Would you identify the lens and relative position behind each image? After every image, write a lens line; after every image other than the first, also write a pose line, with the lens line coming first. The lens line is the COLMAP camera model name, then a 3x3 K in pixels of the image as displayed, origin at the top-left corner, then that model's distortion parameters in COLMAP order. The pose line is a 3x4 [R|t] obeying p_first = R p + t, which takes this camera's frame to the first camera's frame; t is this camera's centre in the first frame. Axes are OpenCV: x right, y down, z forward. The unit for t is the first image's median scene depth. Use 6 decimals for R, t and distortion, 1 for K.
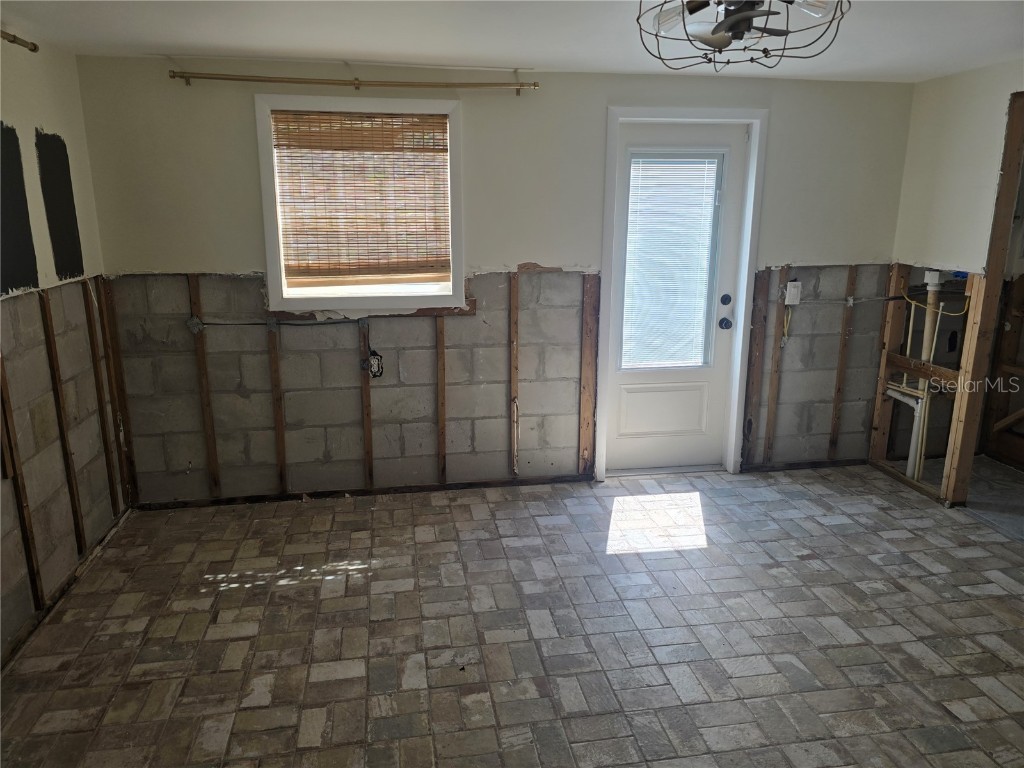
lens RADIAL K [[684.6, 0, 507.8], [0, 684.6, 361.2], [0, 0, 1]] dist [0.002364, -0.000664]
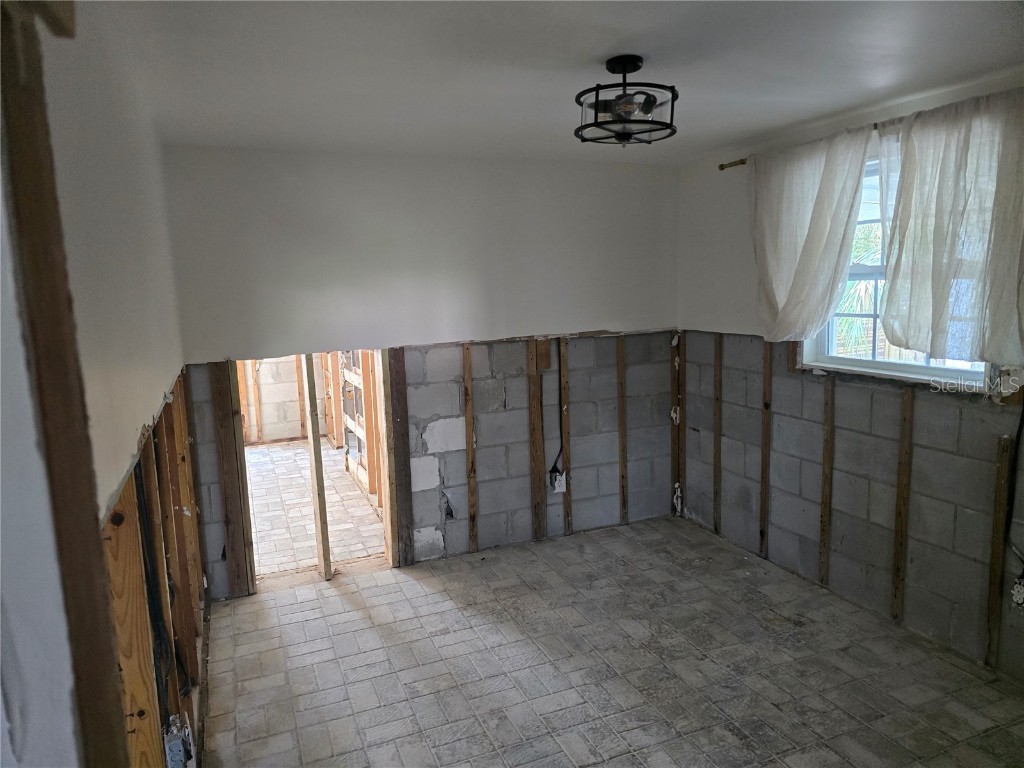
lens RADIAL K [[684.6, 0, 507.8], [0, 684.6, 361.2], [0, 0, 1]] dist [0.002364, -0.000664]
pose [[0.972150, -0.061889, 0.226039, 0.656064], [0.084282, 0.992297, -0.090793, 0.174191], [-0.218679, 0.107316, 0.969878, -0.849065]]
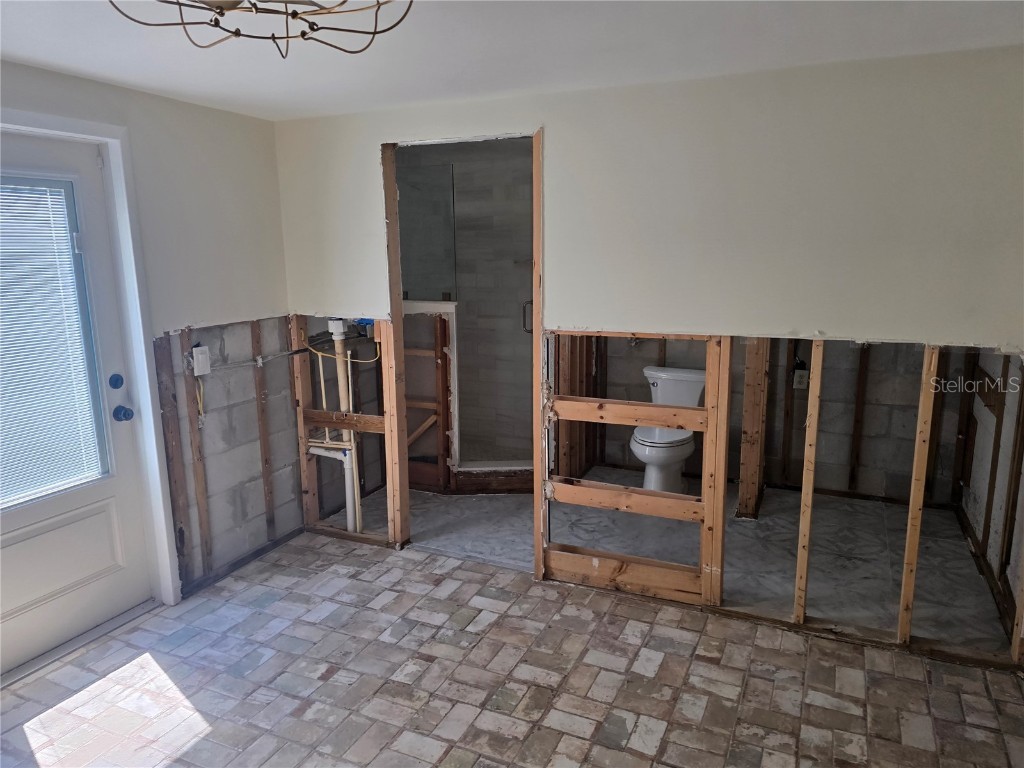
lens RADIAL K [[697.7, 0, 512.0], [0, 697.7, 384.0], [0, 0, 1]] dist [0.067457, -0.072593]
pose [[0.561021, -0.159405, 0.812309, -0.061819], [0.191620, 0.979640, 0.059899, -0.053276], [-0.805318, 0.122050, 0.580144, 0.227658]]
